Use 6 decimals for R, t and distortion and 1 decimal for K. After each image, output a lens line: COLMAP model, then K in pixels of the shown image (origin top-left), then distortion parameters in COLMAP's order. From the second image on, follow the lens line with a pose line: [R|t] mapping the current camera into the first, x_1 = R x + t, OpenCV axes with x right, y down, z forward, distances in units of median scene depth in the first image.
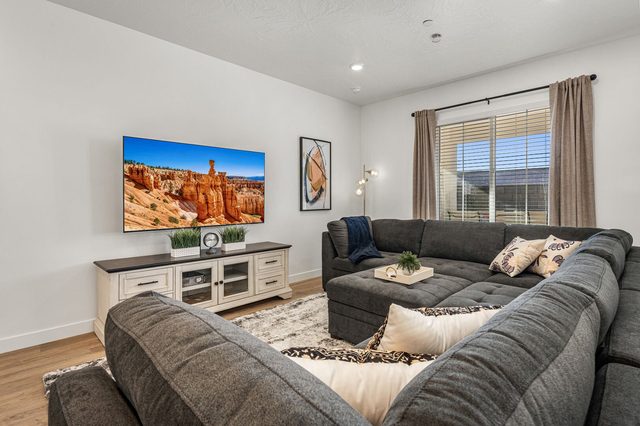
lens RADIAL K [[317.4, 0, 318.7], [0, 317.4, 203.1], [0, 0, 1]] dist [0.000889, -0.000442]
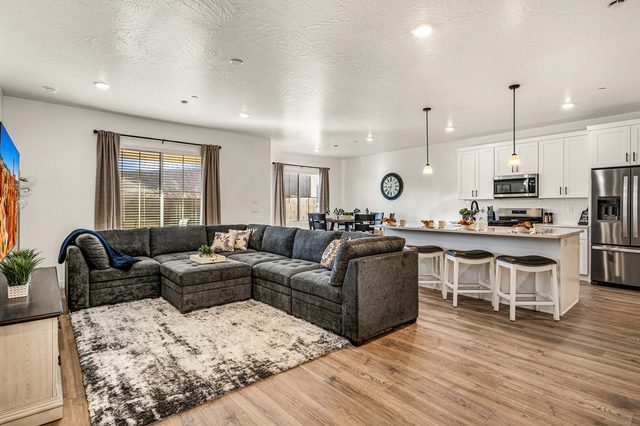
lens RADIAL K [[317.4, 0, 318.7], [0, 317.4, 203.1], [0, 0, 1]] dist [0.000889, -0.000442]
pose [[0.077203, 0.016252, 0.996883, -0.971793], [0.010552, 0.999798, -0.017117, -0.017806], [-0.996960, 0.011841, 0.077016, 0.237540]]
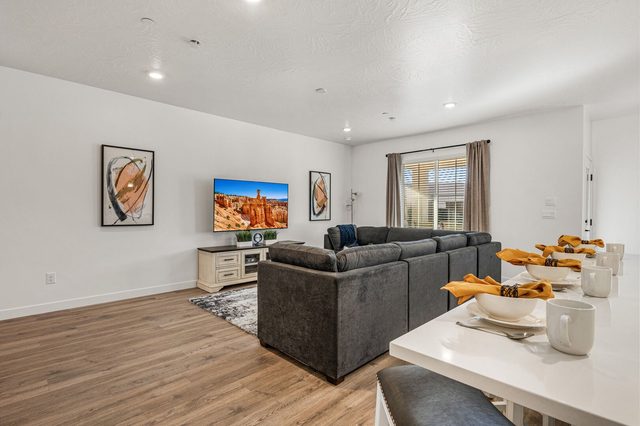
lens RADIAL K [[310.0, 0, 320.0], [0, 310.0, 213.0], [0, 0, 1]] dist [0.000700, 0.000015]
pose [[0.999967, 0.008079, 0.000515, -0.013223], [-0.008080, 0.999965, 0.002340, -0.018563], [-0.000496, -0.002344, 0.999997, -0.603746]]
